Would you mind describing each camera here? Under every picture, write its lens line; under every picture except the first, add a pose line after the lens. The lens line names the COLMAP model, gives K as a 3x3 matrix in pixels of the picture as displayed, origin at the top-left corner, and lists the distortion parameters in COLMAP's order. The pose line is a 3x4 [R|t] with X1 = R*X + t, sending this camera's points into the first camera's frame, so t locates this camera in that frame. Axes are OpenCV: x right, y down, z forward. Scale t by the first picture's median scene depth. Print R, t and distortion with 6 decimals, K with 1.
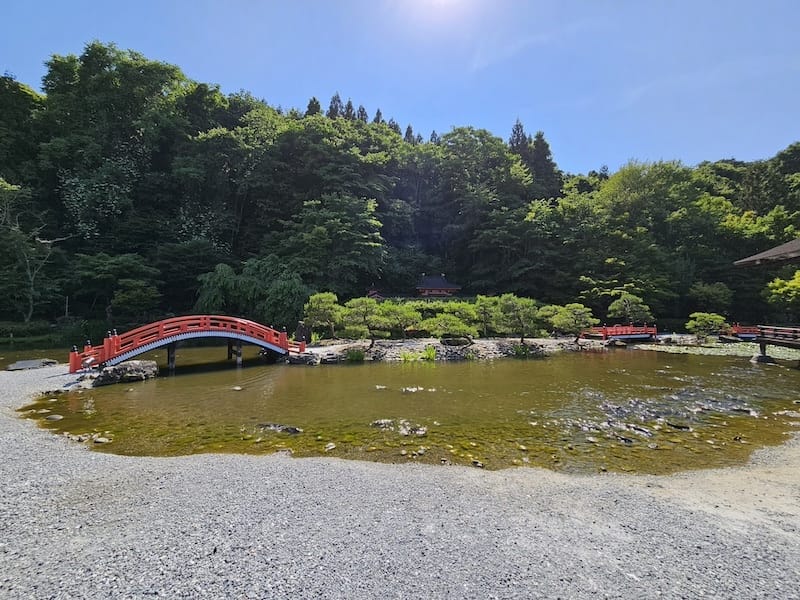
lens RADIAL K [[339.9, 0, 396.3], [0, 339.9, 303.1], [0, 0, 1]] dist [0.008459, -0.000566]
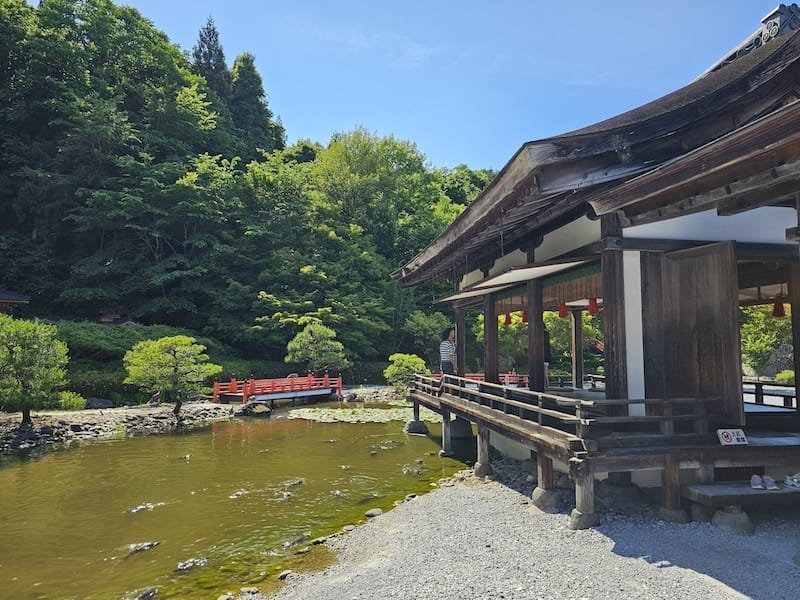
lens RADIAL K [[551.4, 0, 422.7], [0, 551.4, 319.8], [0, 0, 1]] dist [0.036704, -0.006956]
pose [[0.802796, 0.036377, 0.595144, 0.202557], [-0.016869, 0.999123, -0.038315, 0.001343], [-0.596016, 0.020719, 0.802705, 0.069229]]
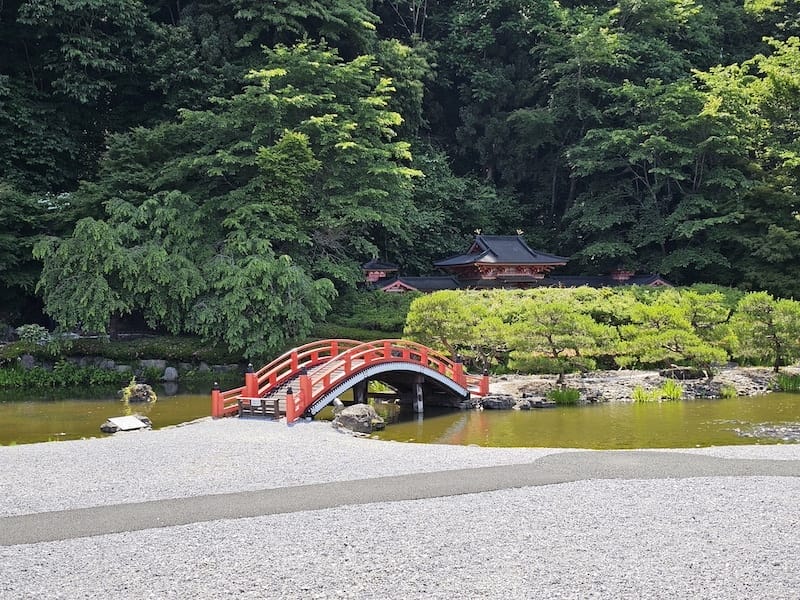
lens RADIAL K [[1089.3, 0, 406.5], [0, 1089.3, 295.2], [0, 0, 1]] dist [0.074074, 0.000000]
pose [[0.977743, -0.013859, 0.209347, -0.382803], [0.010722, 0.999813, 0.016112, -0.032998], [-0.209532, -0.013509, 0.977709, -0.428917]]
